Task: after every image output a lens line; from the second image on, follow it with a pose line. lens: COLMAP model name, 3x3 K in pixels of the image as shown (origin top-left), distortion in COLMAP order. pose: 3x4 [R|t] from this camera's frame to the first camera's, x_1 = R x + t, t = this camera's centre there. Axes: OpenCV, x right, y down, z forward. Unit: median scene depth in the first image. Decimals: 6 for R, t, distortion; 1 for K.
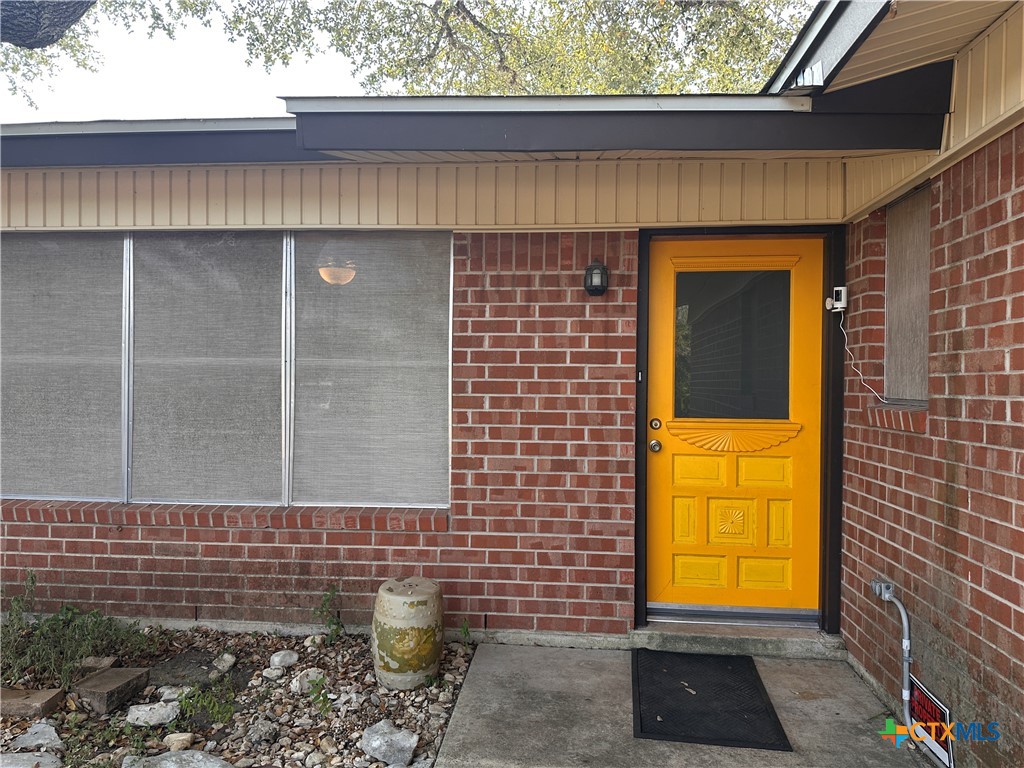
lens RADIAL K [[725.0, 0, 511.9], [0, 725.0, 383.8], [0, 0, 1]] dist [0.057085, -0.057015]
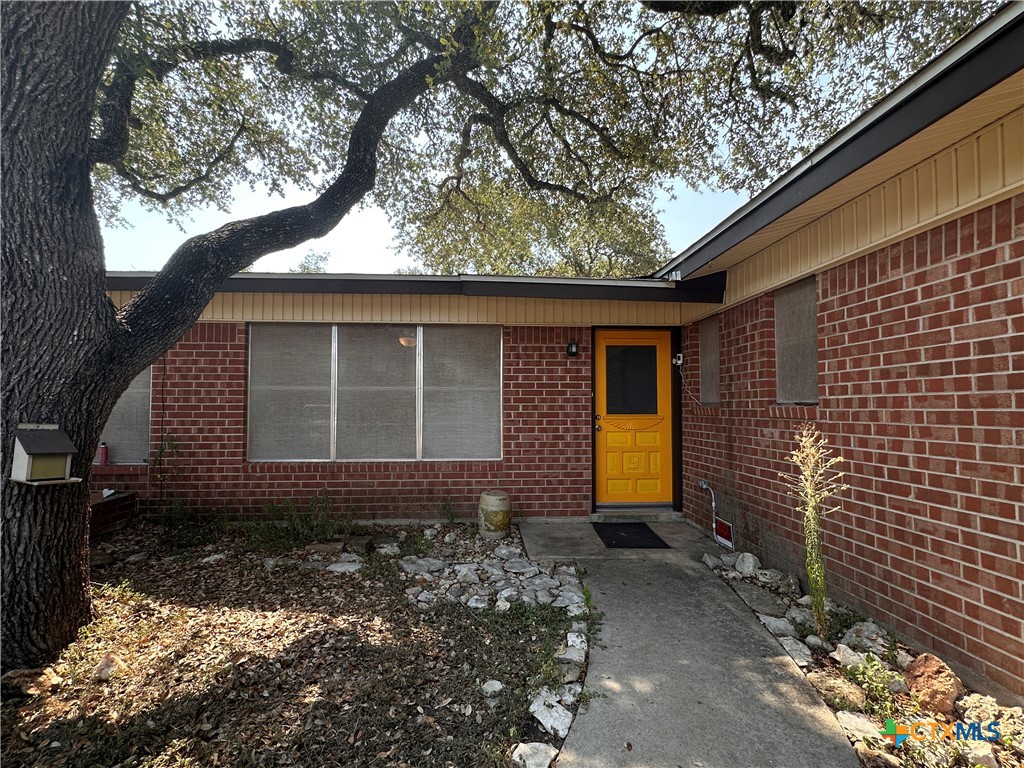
lens RADIAL K [[497.7, 0, 509.5], [0, 497.7, 386.4], [0, 0, 1]] dist [0.000678, -0.000425]
pose [[0.989013, -0.002618, 0.147805, -0.278510], [0.008675, 0.999148, -0.040351, 0.022330], [-0.147573, 0.041190, 0.988193, -0.403673]]
